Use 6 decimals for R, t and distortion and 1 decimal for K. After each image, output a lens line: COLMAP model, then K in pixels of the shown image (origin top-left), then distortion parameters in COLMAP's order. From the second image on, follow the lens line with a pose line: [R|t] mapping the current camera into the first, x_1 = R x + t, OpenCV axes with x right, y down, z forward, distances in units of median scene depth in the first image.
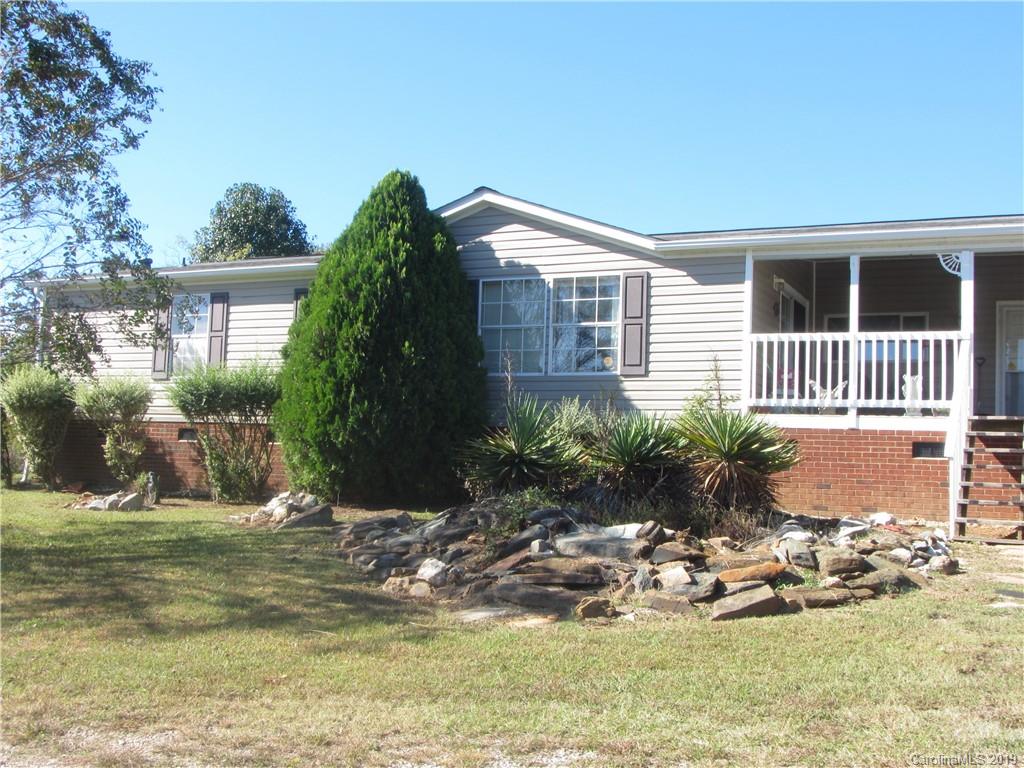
lens RADIAL K [[1240.3, 0, 510.4], [0, 1240.3, 384.0], [0, 0, 1]] dist [-0.085811, 0.000000]
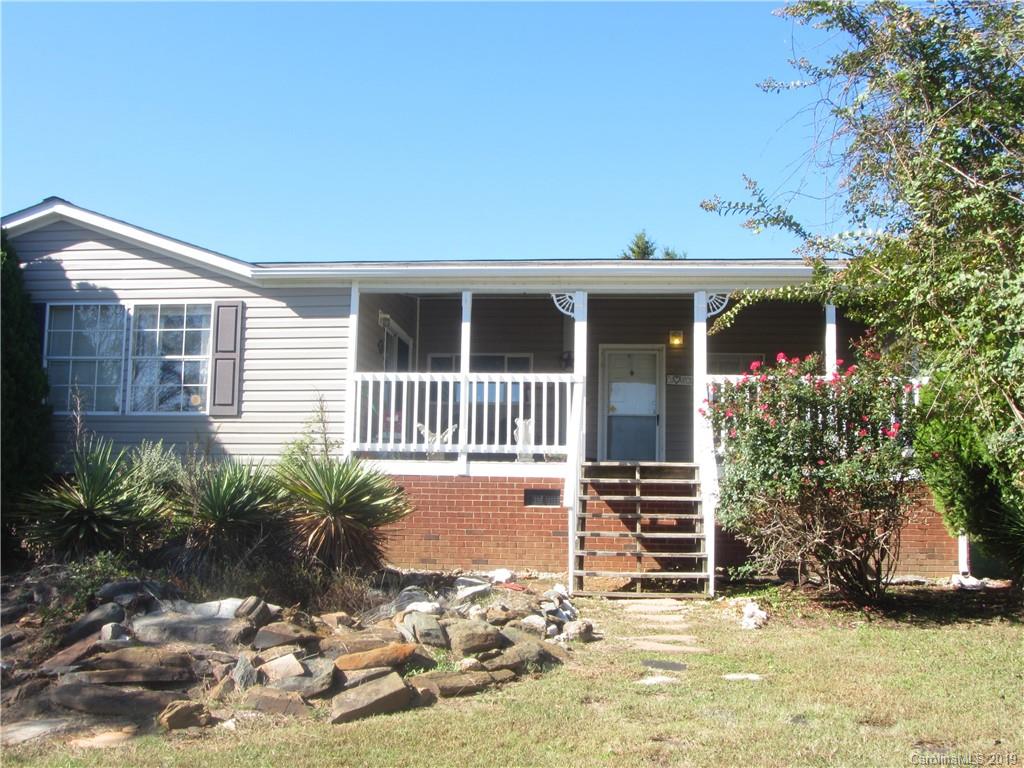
lens RADIAL K [[1240.3, 0, 537.6], [0, 1240.3, 364.8], [0, 0, 1]] dist [-0.085811, 0.000000]
pose [[0.937720, 0.023338, 0.346608, 0.002144], [-0.007462, 0.998864, -0.047068, -0.004402], [-0.347312, 0.041550, 0.936829, 0.101507]]
